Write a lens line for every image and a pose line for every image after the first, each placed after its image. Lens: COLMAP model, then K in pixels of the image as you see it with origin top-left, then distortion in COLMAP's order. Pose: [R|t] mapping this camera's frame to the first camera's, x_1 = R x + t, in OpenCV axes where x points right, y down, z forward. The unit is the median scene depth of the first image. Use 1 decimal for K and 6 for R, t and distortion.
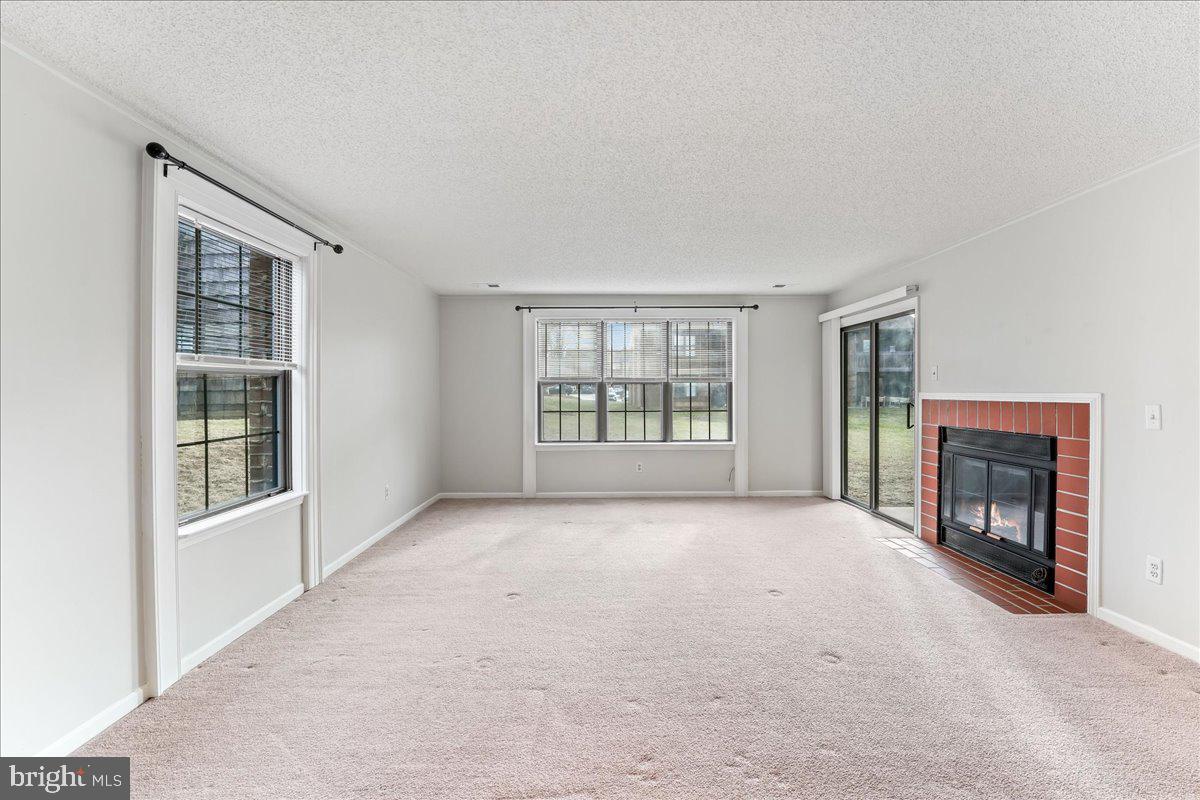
lens RADIAL K [[499.7, 0, 599.4], [0, 499.7, 392.5], [0, 0, 1]] dist [-0.019876, -0.000968]
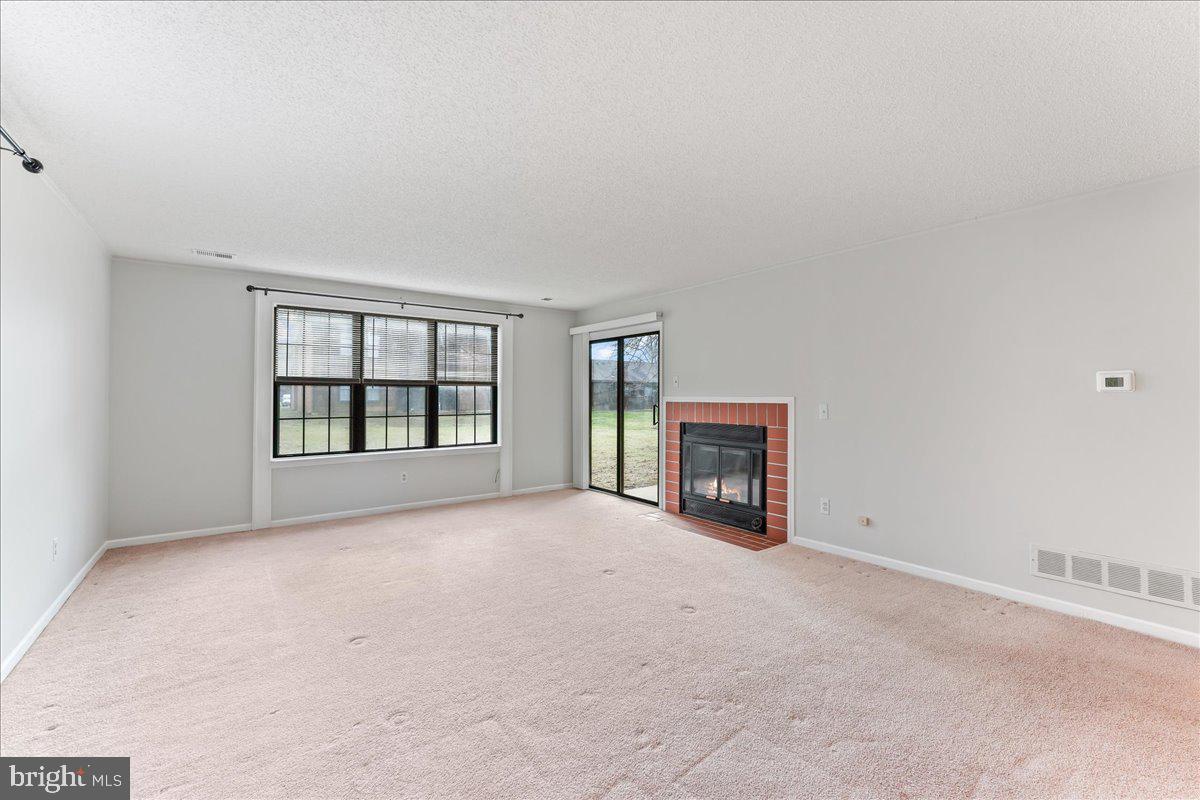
lens RADIAL K [[499.7, 0, 602.9], [0, 499.7, 386.1], [0, 0, 1]] dist [-0.019876, -0.000968]
pose [[0.801526, 0.014177, 0.597792, -0.270719], [-0.001733, 0.999770, -0.021387, 0.001731], [-0.597957, 0.016106, 0.801366, 0.070372]]
